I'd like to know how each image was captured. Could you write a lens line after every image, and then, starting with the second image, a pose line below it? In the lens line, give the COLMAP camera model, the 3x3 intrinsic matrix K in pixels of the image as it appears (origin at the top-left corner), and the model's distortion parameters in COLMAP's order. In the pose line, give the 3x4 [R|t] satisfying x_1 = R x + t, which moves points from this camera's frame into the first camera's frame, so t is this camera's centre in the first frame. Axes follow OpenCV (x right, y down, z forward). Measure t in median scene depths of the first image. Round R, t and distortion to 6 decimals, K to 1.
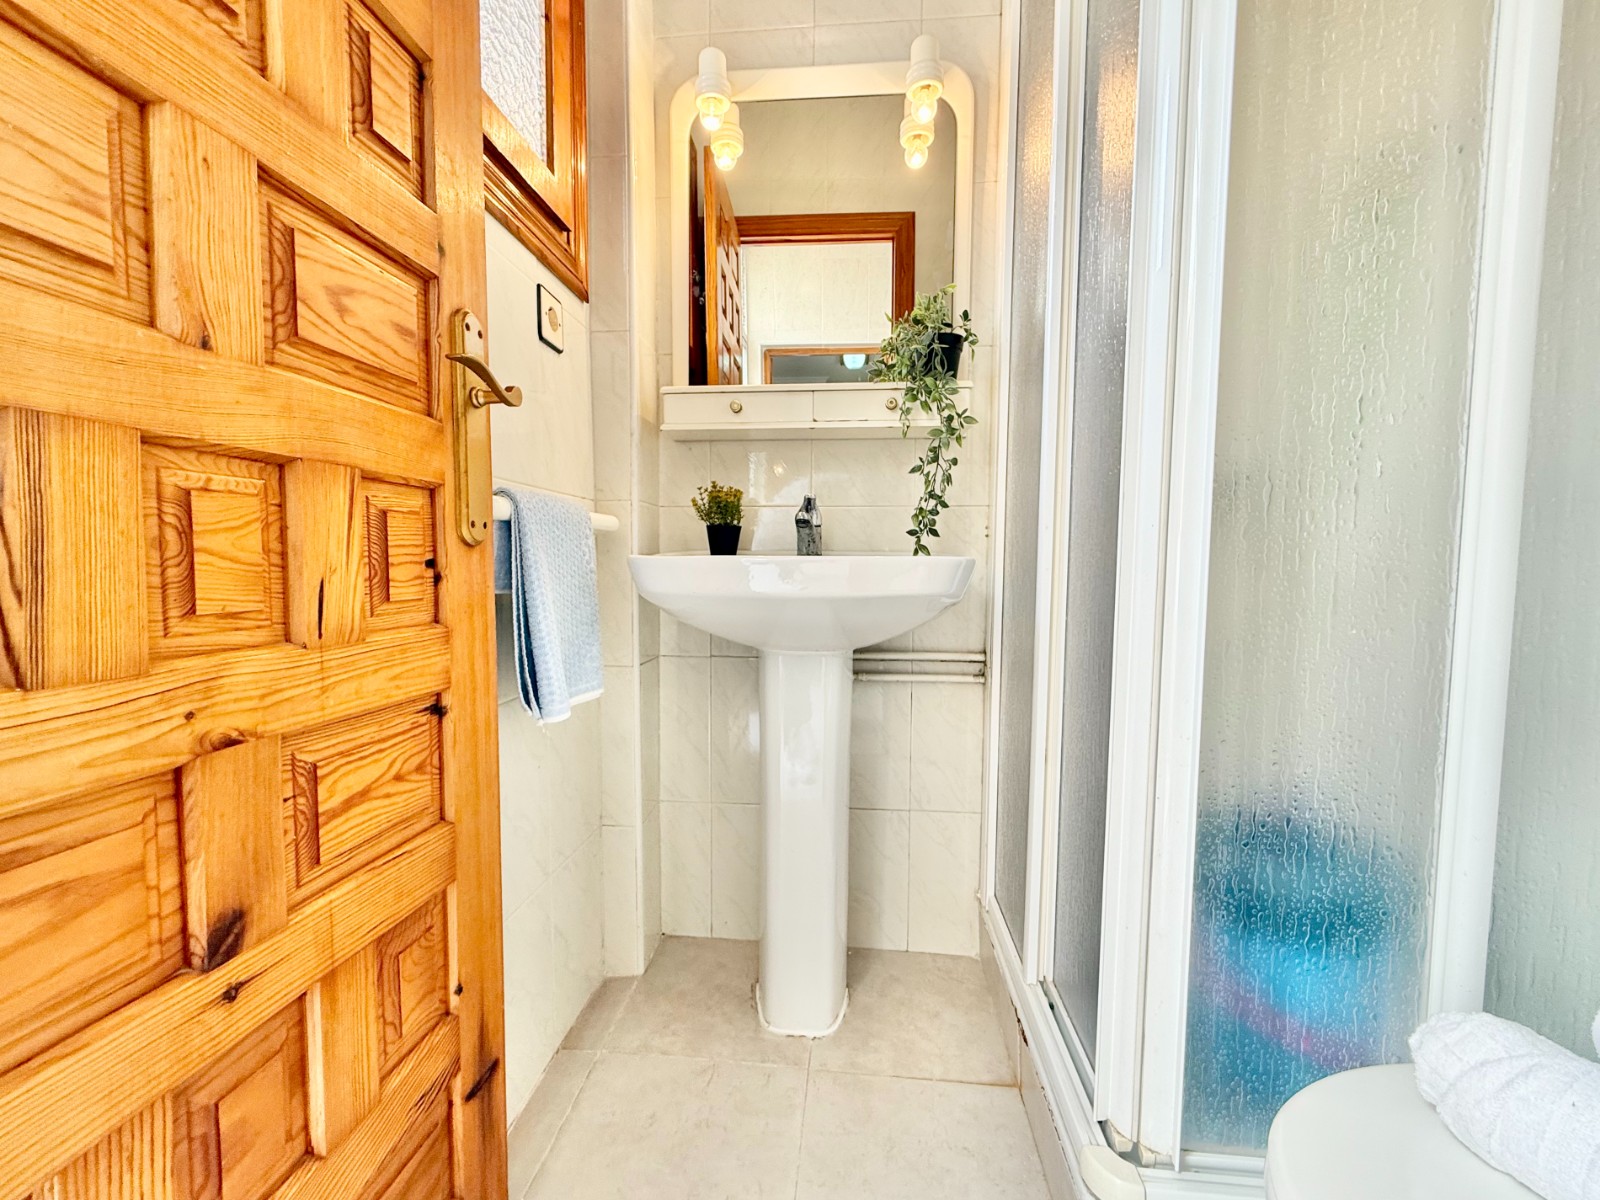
lens RADIAL K [[658.7, 0, 800.0], [0, 658.7, 600.0], [0, 0, 1]] dist [-0.001280, -0.000088]
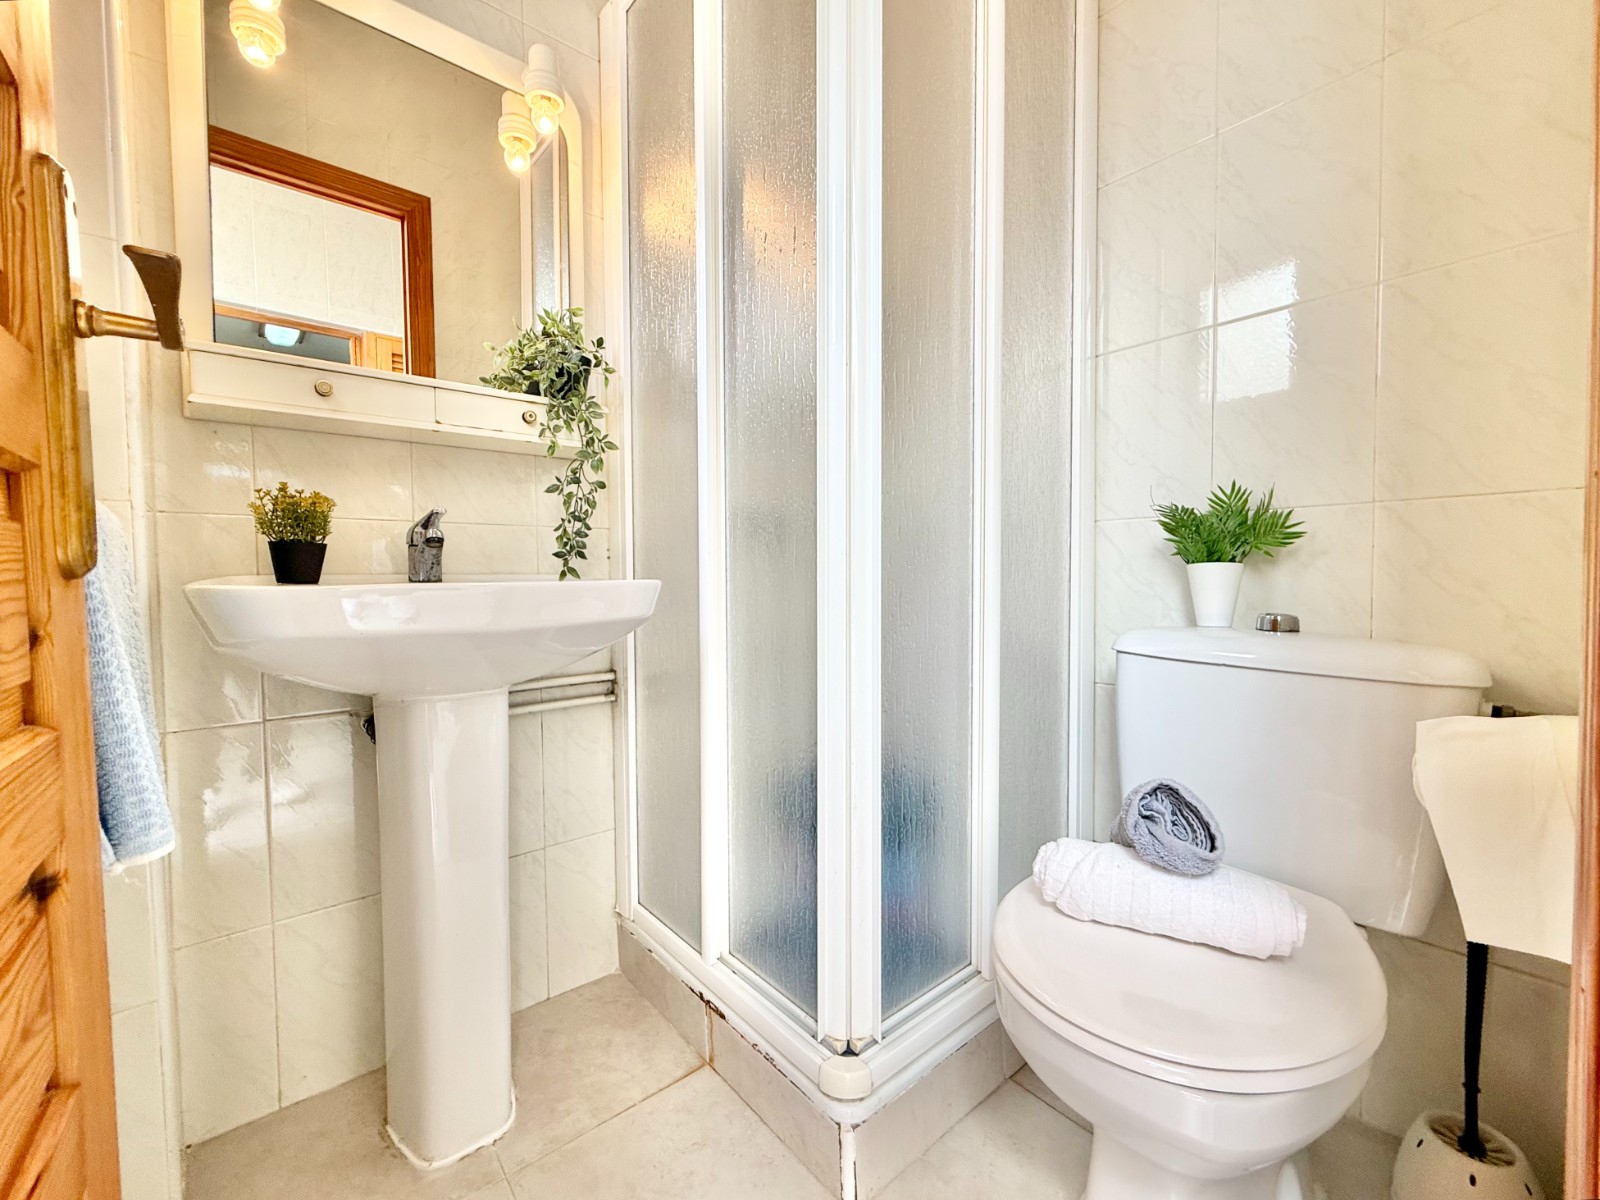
lens RADIAL K [[639.5, 0, 796.0], [0, 639.5, 599.1], [0, 0, 1]] dist [-0.000483, 0.000363]
pose [[0.715289, -0.040434, 0.697658, -0.232402], [0.057770, 0.998329, -0.001370, -0.016167], [-0.696436, 0.041284, 0.716430, 0.092182]]
